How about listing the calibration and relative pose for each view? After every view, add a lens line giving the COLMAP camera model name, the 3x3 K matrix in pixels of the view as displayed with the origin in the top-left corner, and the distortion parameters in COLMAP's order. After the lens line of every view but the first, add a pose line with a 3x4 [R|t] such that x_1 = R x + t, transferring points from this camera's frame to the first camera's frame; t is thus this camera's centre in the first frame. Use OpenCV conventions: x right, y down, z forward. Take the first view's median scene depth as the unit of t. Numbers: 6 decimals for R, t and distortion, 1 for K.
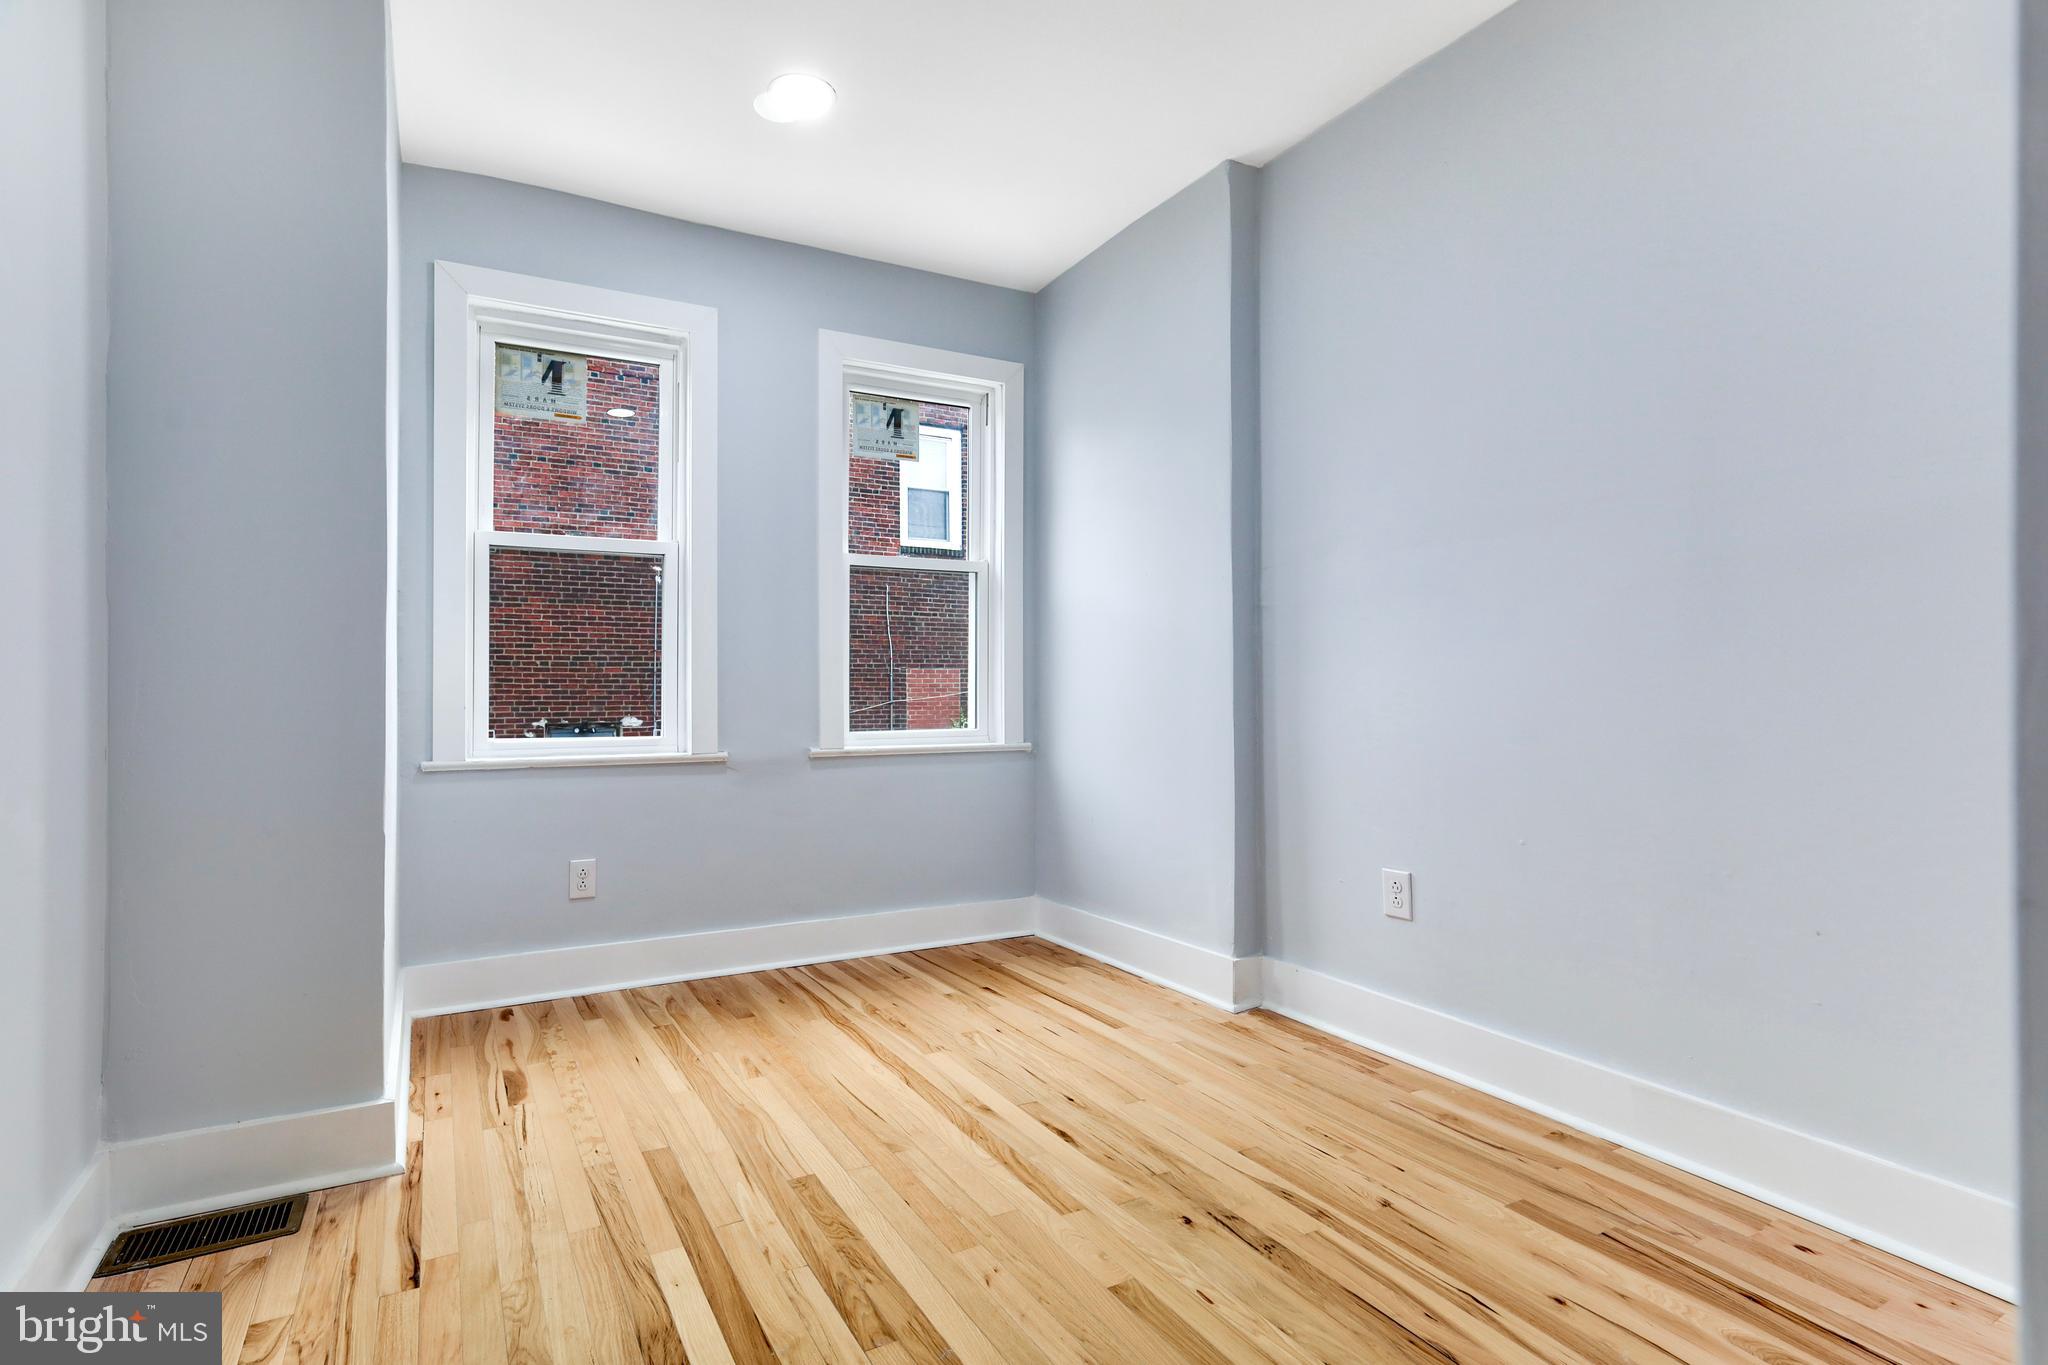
lens RADIAL K [[1005.6, 0, 1021.3], [0, 1005.6, 682.8], [0, 0, 1]] dist [0.004334, 0.000192]
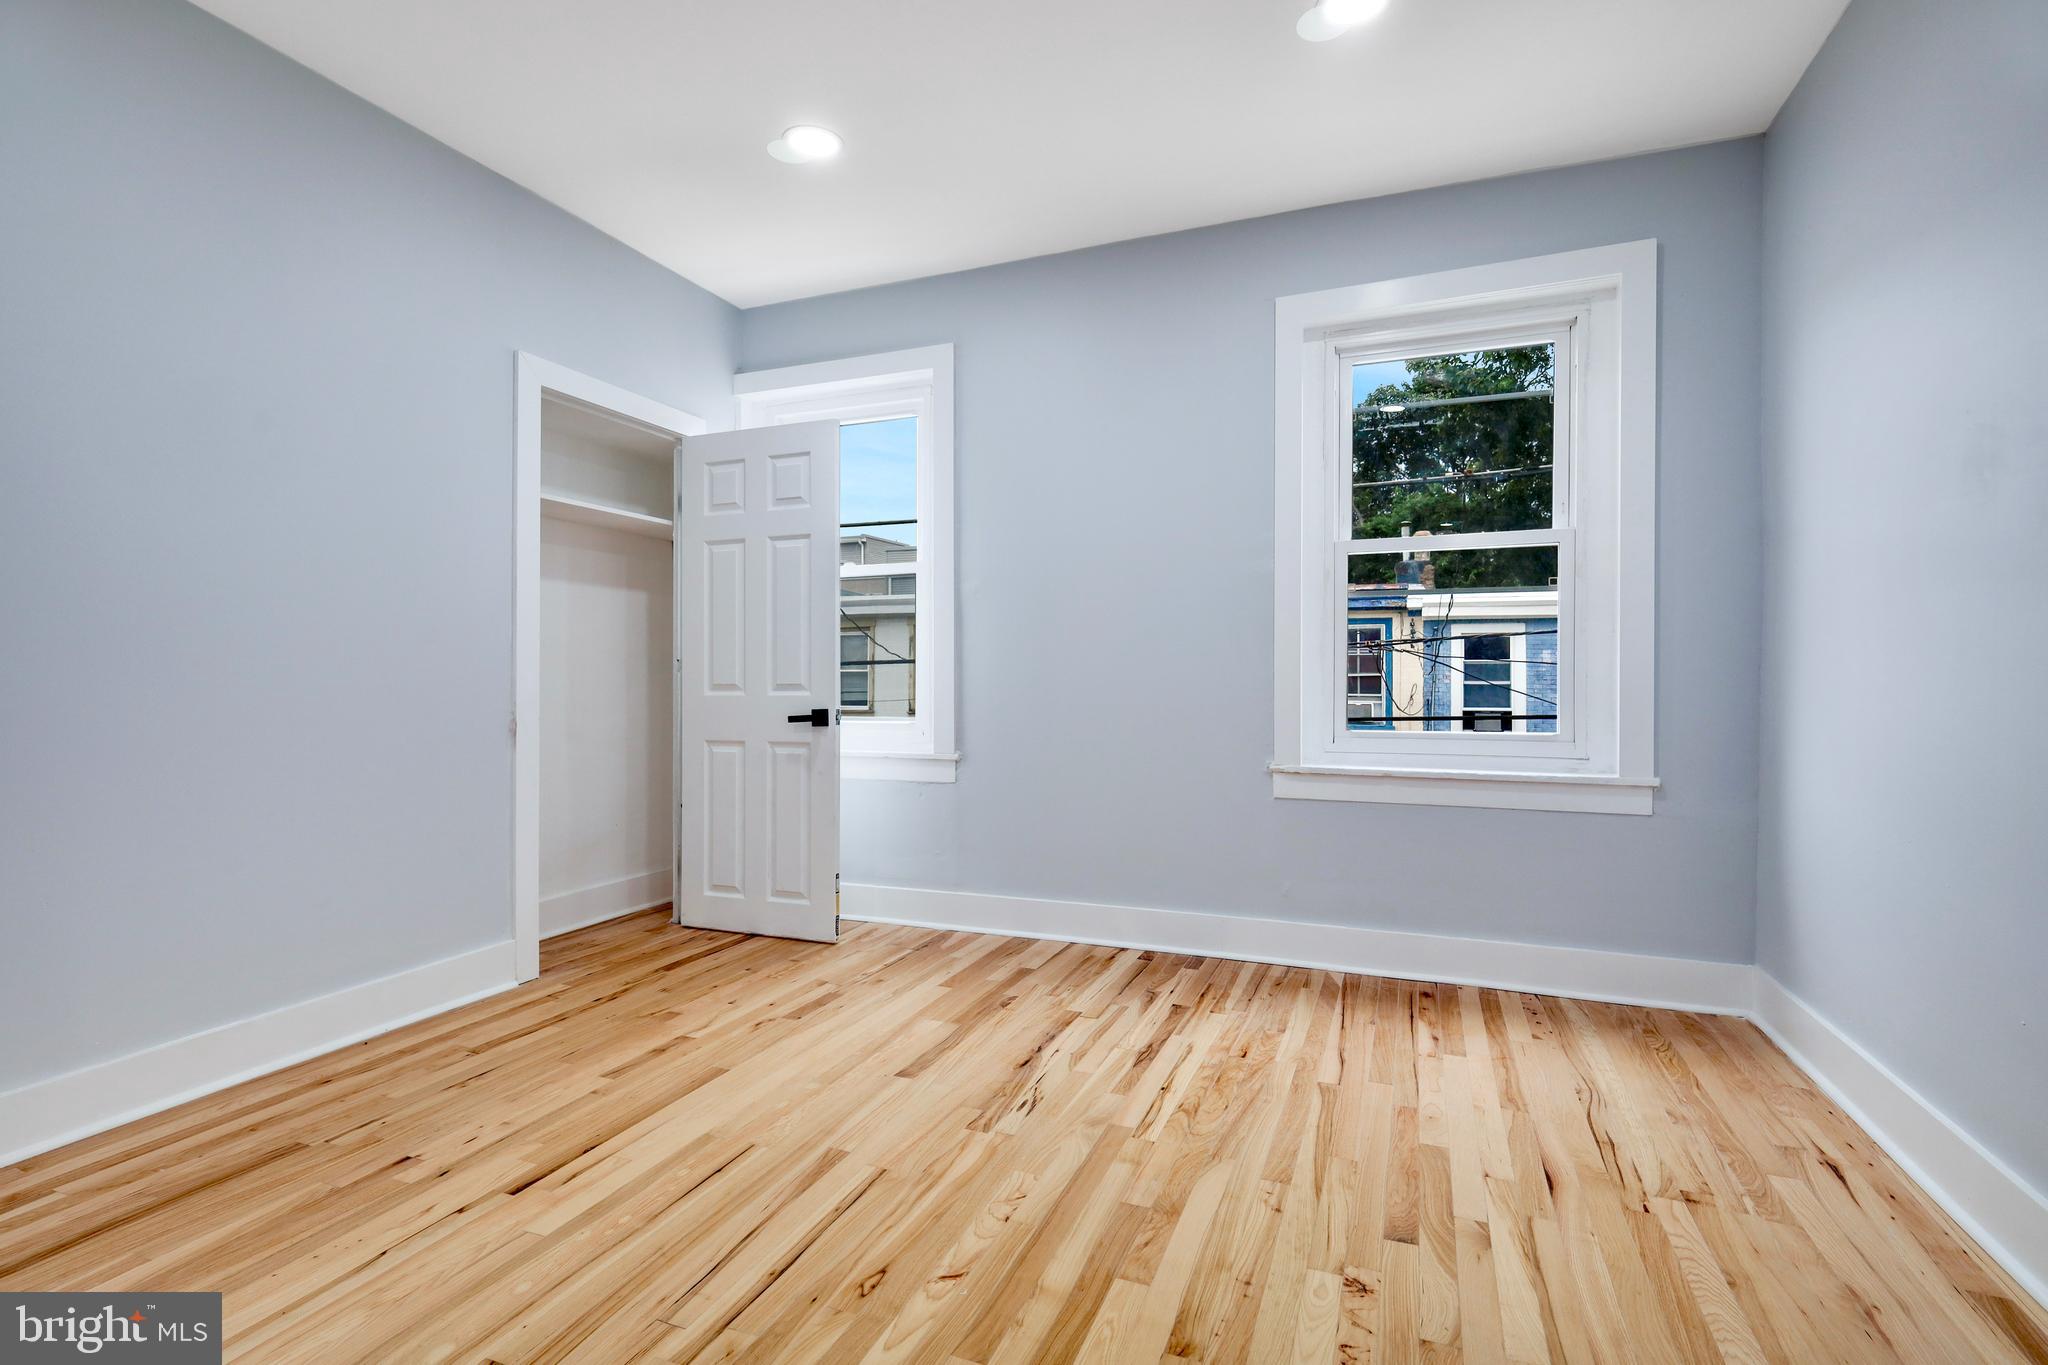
lens RADIAL K [[986.0, 0, 1027.1], [0, 986.0, 683.9], [0, 0, 1]] dist [0.003893, 0.000161]
pose [[0.623333, 0.001493, -0.781955, 0.215627], [0.003611, 0.999982, 0.004788, -0.000807], [0.781948, -0.005808, 0.623316, 0.112174]]
